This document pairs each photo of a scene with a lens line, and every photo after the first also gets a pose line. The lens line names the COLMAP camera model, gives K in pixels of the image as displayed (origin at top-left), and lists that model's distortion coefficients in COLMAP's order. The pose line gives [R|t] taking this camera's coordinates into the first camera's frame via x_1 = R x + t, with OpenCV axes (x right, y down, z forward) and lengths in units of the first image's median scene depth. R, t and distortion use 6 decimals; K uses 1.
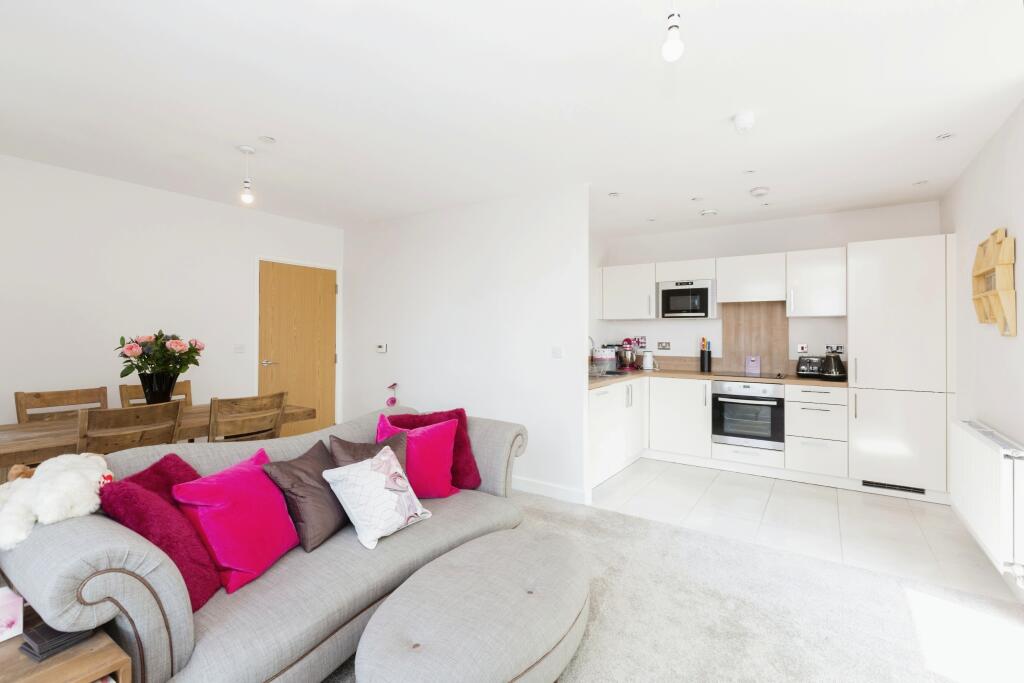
lens RADIAL K [[462.9, 0, 508.7], [0, 462.9, 333.1], [0, 0, 1]] dist [0.003019, 0.000089]
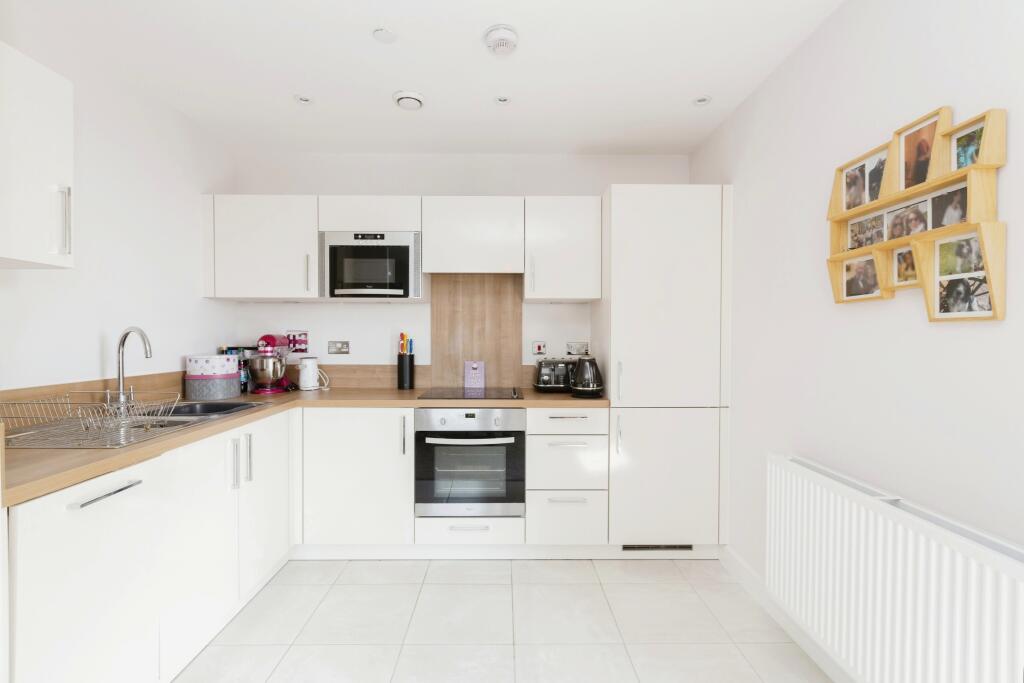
lens RADIAL K [[462.9, 0, 508.7], [0, 462.9, 333.1], [0, 0, 1]] dist [0.003019, 0.000089]
pose [[0.823139, -0.000398, 0.567839, 0.200097], [-0.000137, 1.000000, 0.000900, 0.009860], [-0.567839, -0.000819, 0.823139, 0.442743]]
